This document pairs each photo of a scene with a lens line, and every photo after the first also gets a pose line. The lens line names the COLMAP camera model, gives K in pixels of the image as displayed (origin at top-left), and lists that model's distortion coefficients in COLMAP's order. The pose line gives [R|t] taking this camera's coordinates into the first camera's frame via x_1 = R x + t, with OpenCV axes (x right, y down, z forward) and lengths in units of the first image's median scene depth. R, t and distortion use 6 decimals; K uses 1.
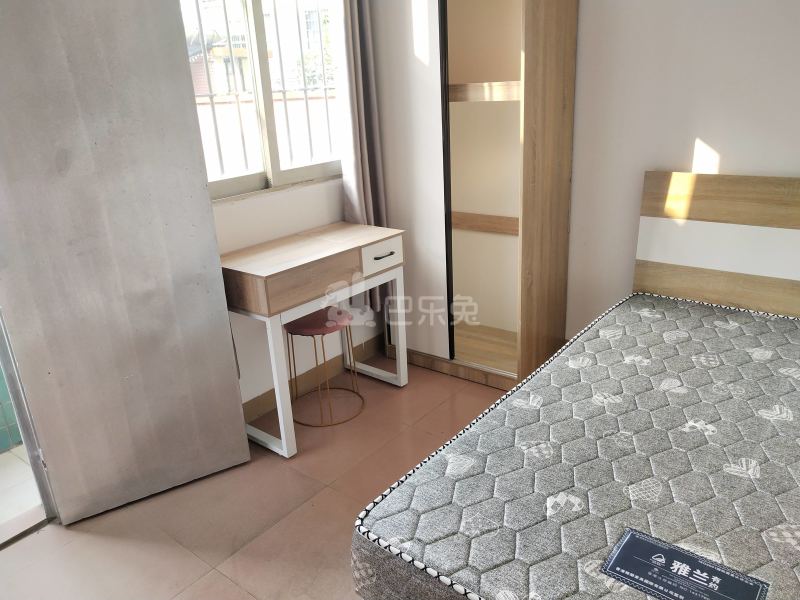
lens RADIAL K [[622.0, 0, 400.0], [0, 622.0, 300.0], [0, 0, 1]] dist [-0.022716, 0.052980]
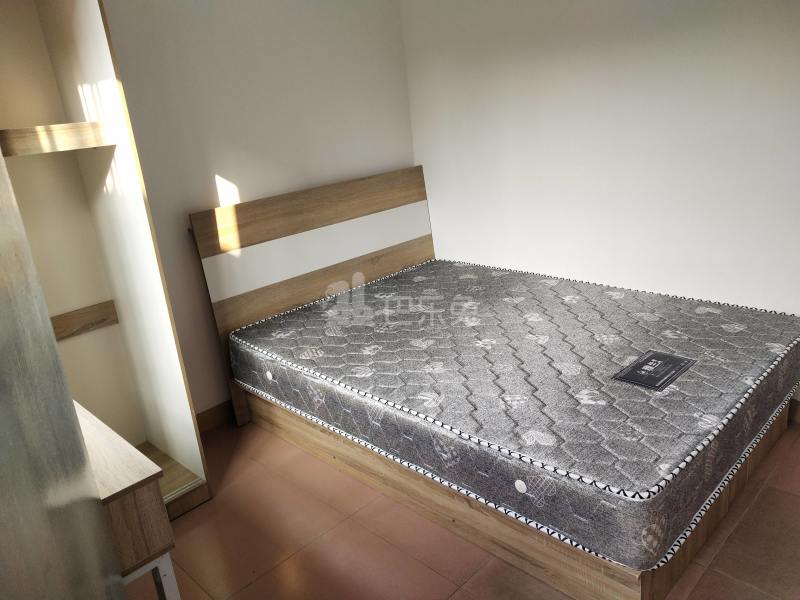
lens RADIAL K [[622.0, 0, 400.0], [0, 622.0, 300.0], [0, 0, 1]] dist [-0.022716, 0.052980]
pose [[0.120297, -0.269165, 0.955552, -0.558670], [0.416036, 0.887608, 0.197650, -0.154638], [-0.901356, 0.373767, 0.218759, 0.585495]]
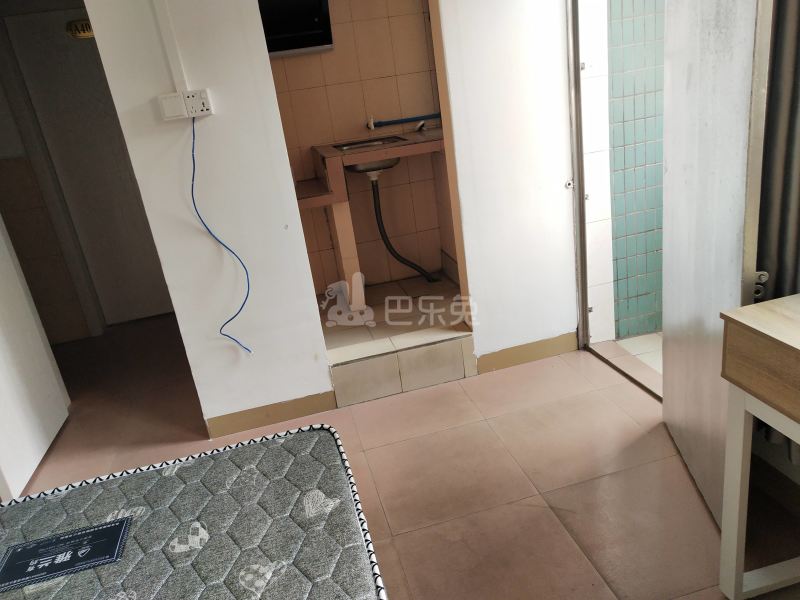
lens RADIAL K [[622.0, 0, 400.0], [0, 622.0, 300.0], [0, 0, 1]] dist [-0.022716, 0.052980]
pose [[-0.600169, 0.397403, -0.694167, 0.341195], [-0.106787, 0.820269, 0.561922, -0.312460], [0.792713, 0.411376, -0.449863, 0.896150]]
